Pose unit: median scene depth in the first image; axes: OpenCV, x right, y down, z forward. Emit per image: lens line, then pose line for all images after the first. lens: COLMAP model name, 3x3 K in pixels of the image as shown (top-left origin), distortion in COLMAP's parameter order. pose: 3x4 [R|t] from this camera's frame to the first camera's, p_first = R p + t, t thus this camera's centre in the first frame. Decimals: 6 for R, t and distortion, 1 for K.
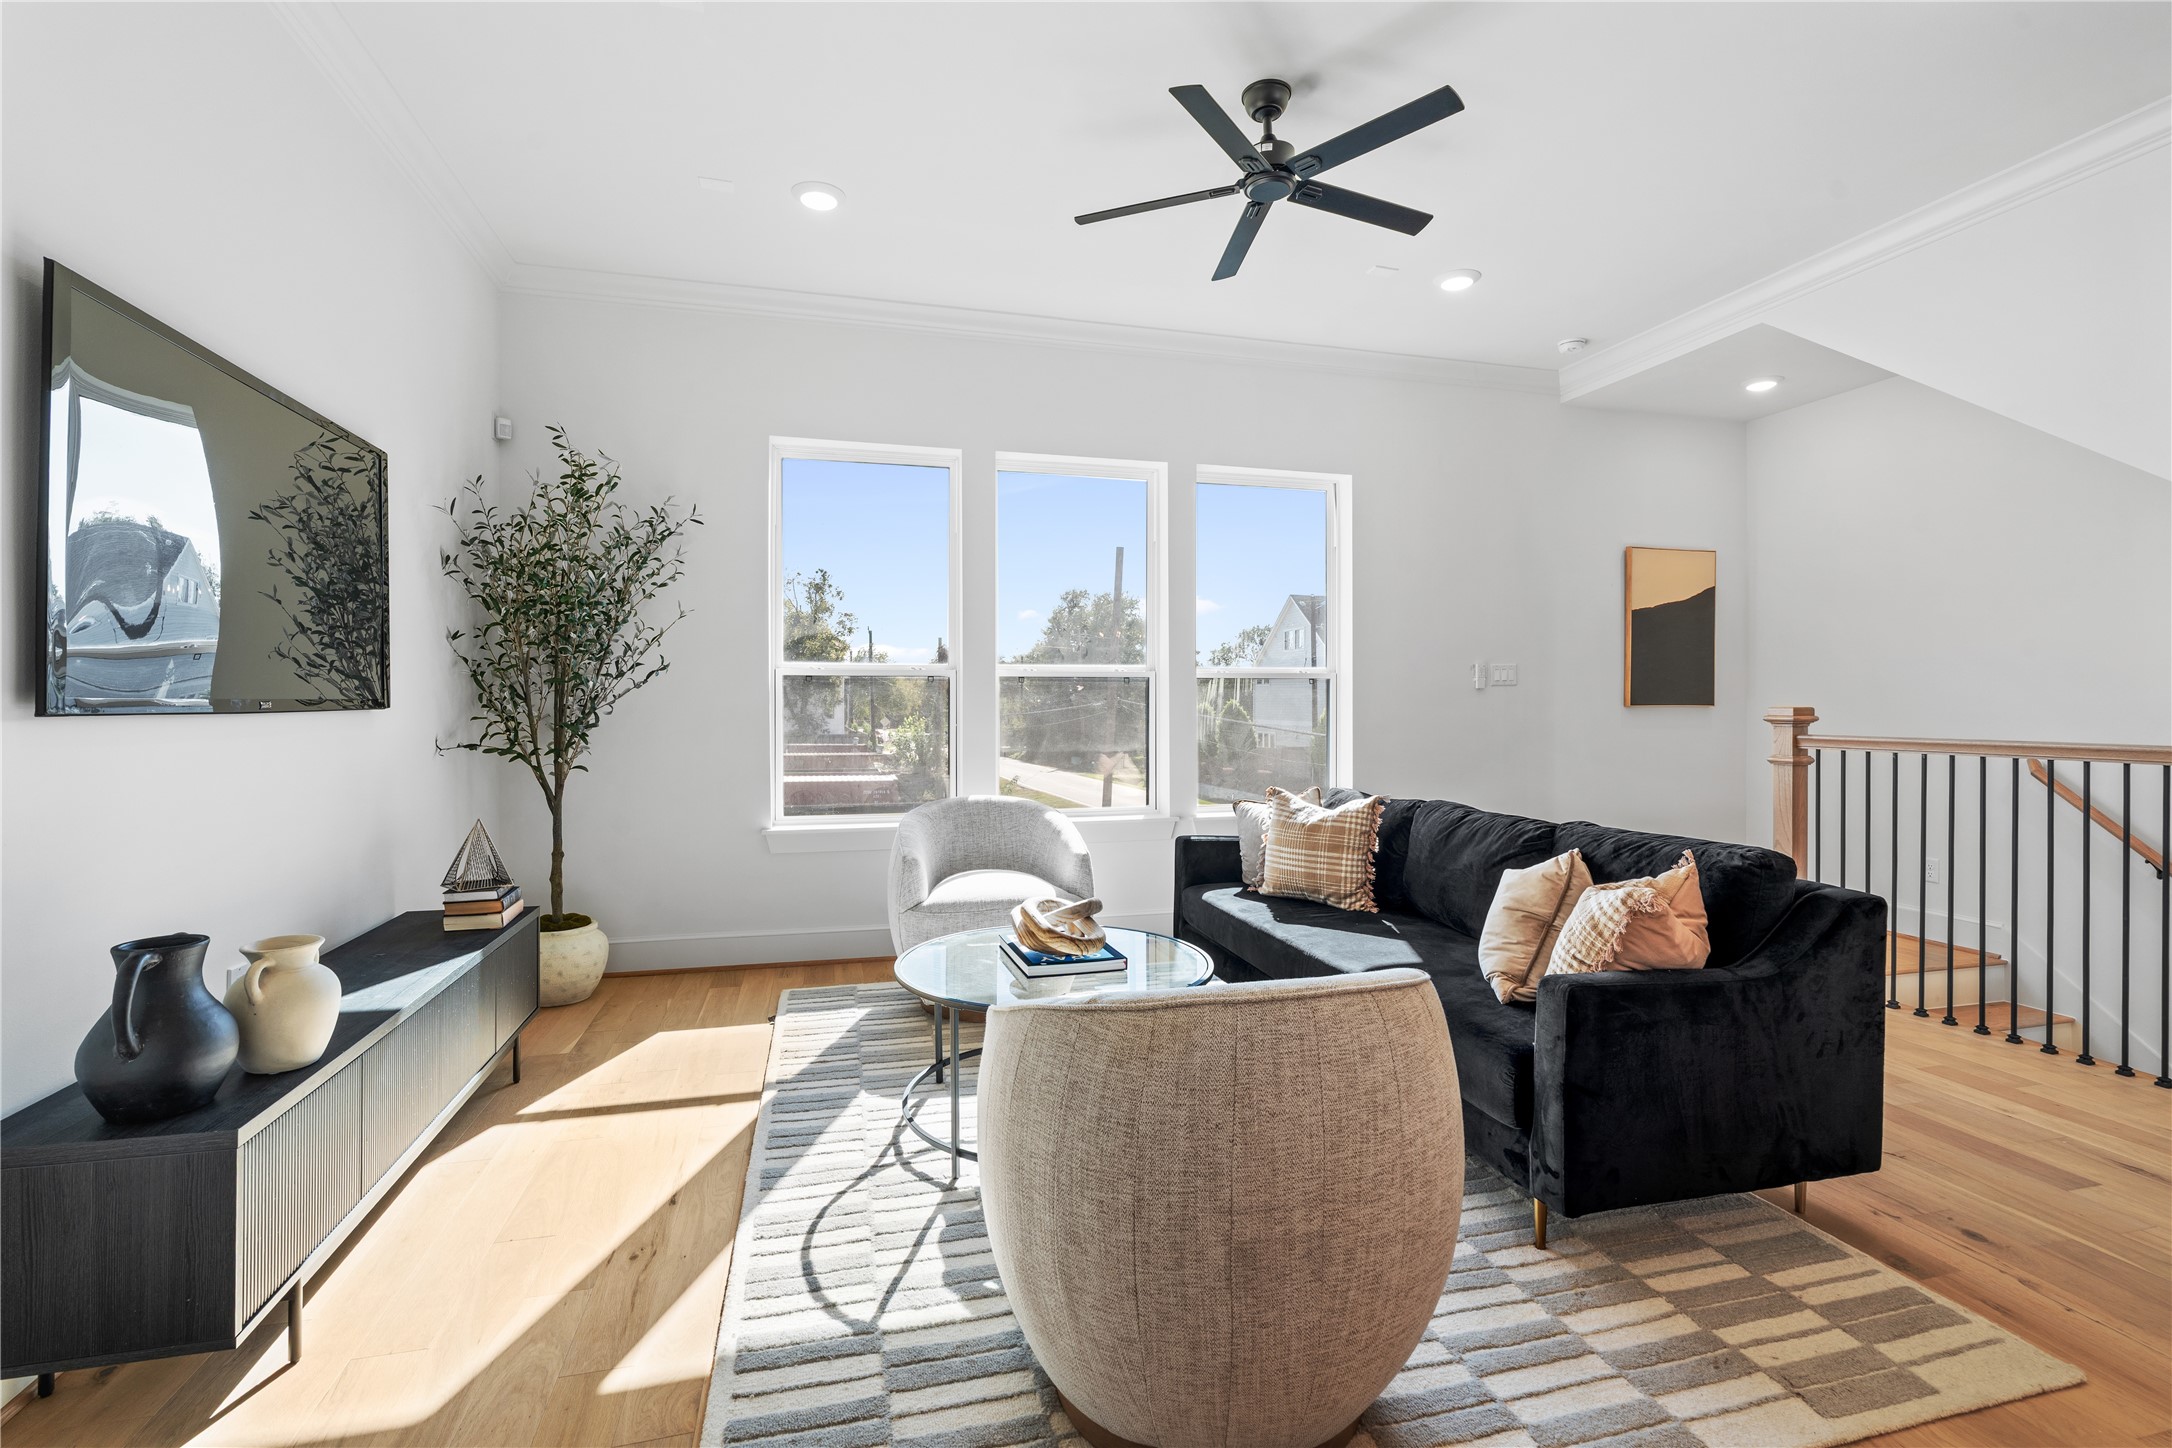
lens RADIAL K [[976.7, 0, 1088.8], [0, 976.7, 703.4], [0, 0, 1]] dist [-0.008610, 0.001801]
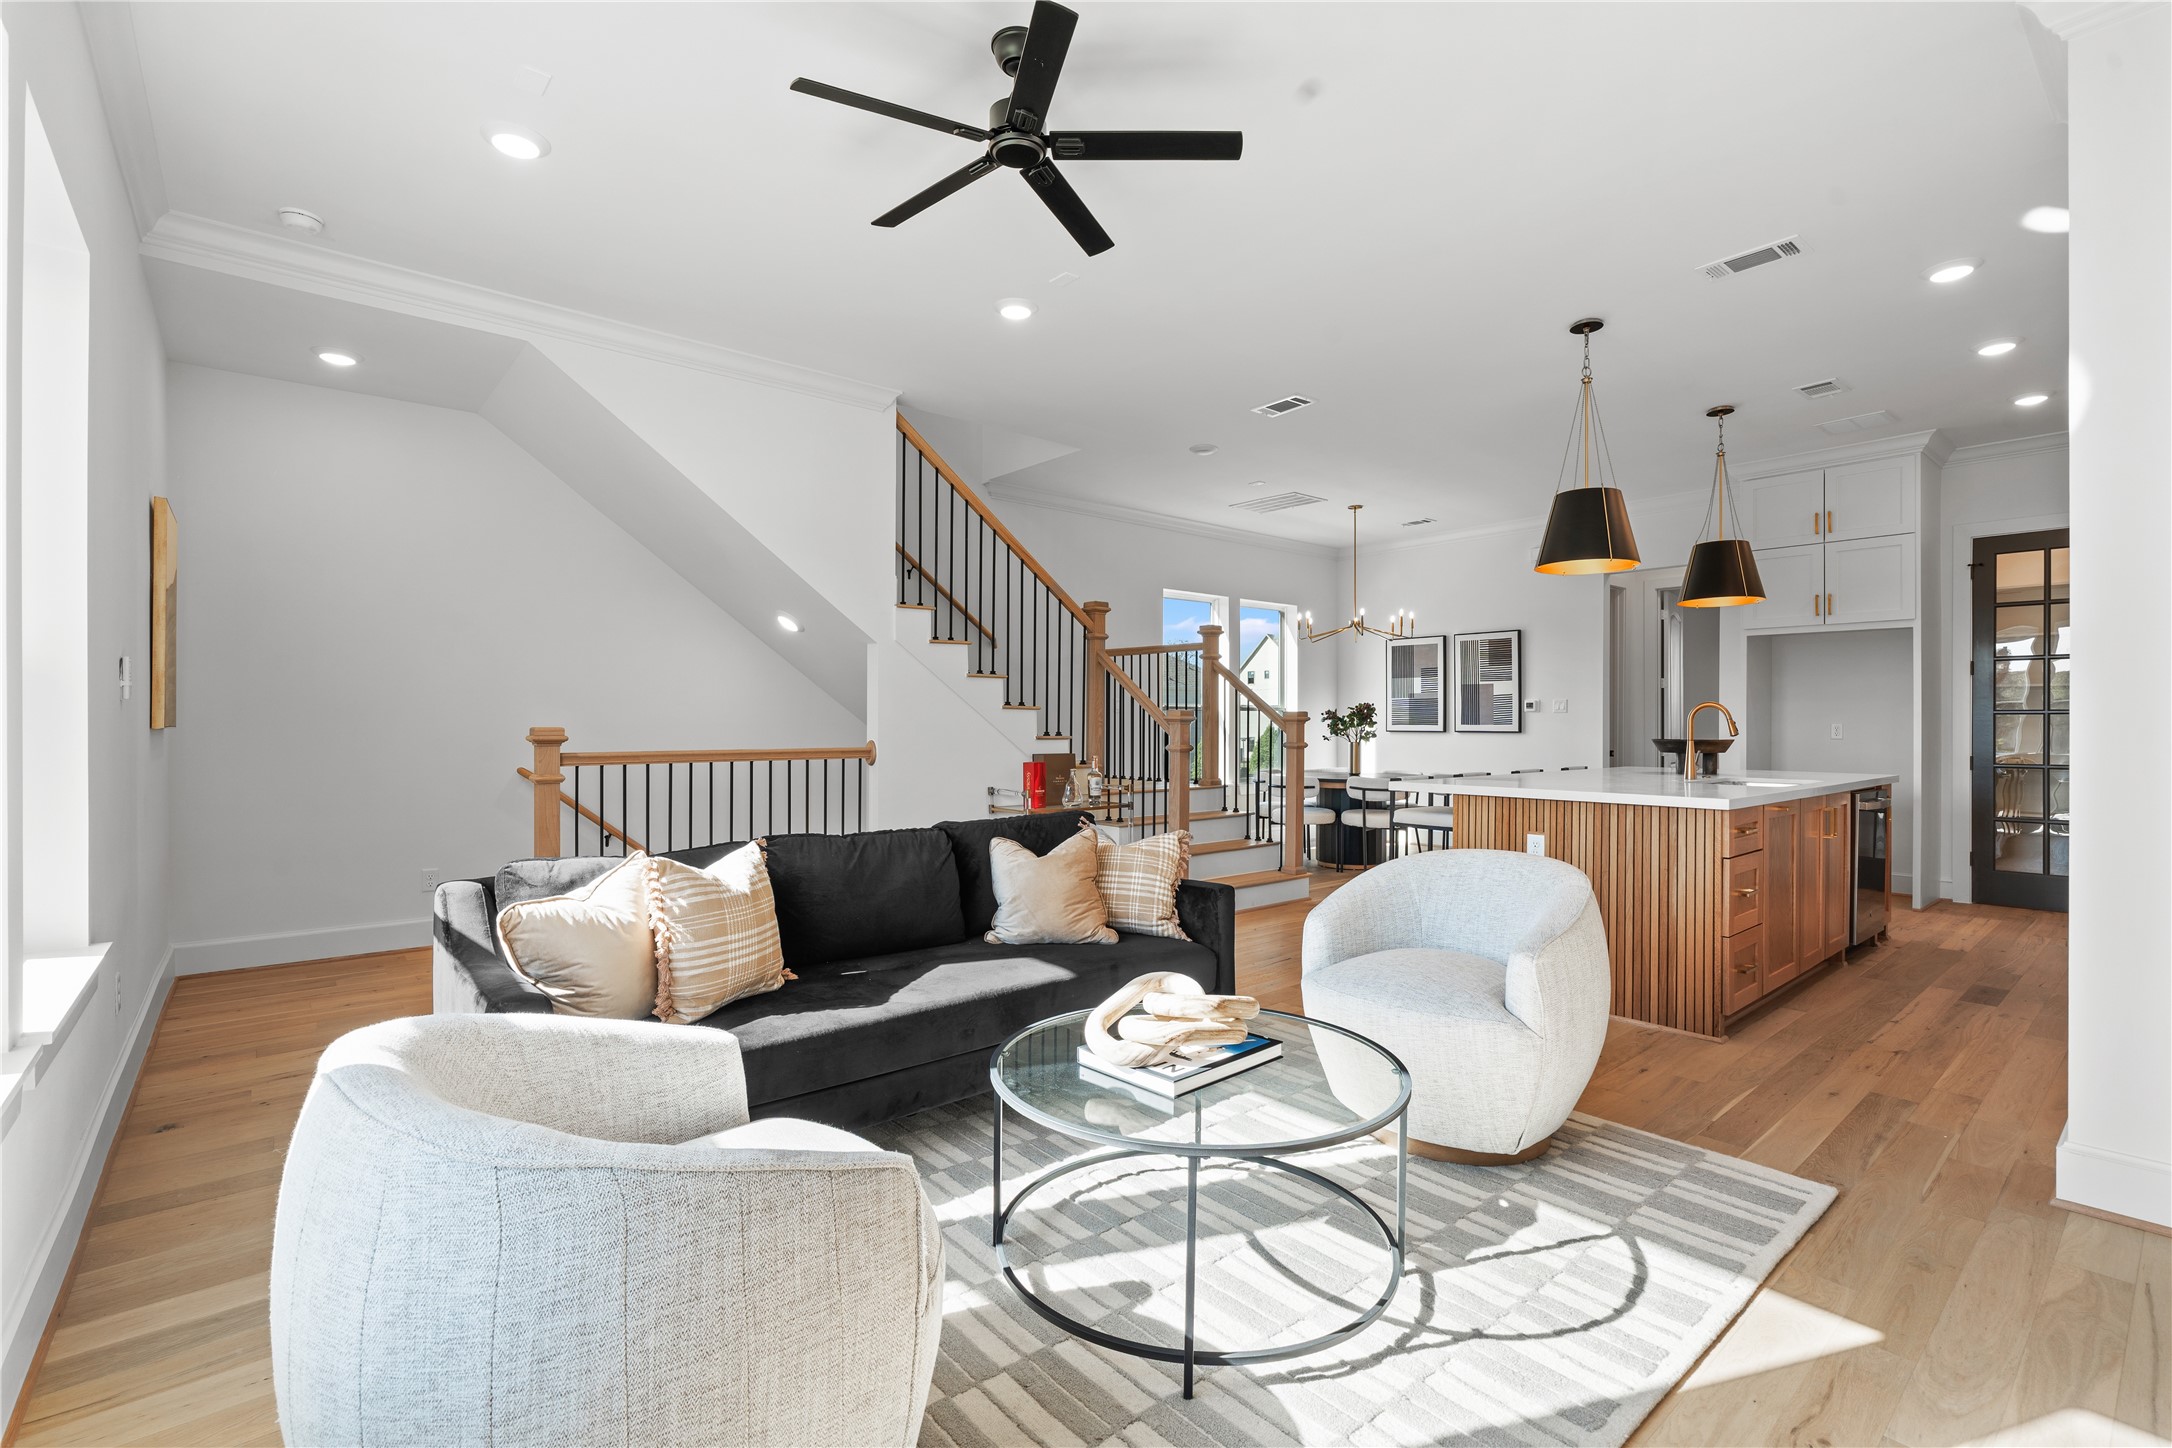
lens RADIAL K [[976.7, 0, 1081.0], [0, 976.7, 727.3], [0, 0, 1]] dist [-0.008610, 0.001801]
pose [[-0.423909, -0.004477, 0.905694, -0.924078], [-0.002635, 0.999990, 0.003709, -0.002279], [-0.905701, -0.000814, -0.423916, 1.886013]]
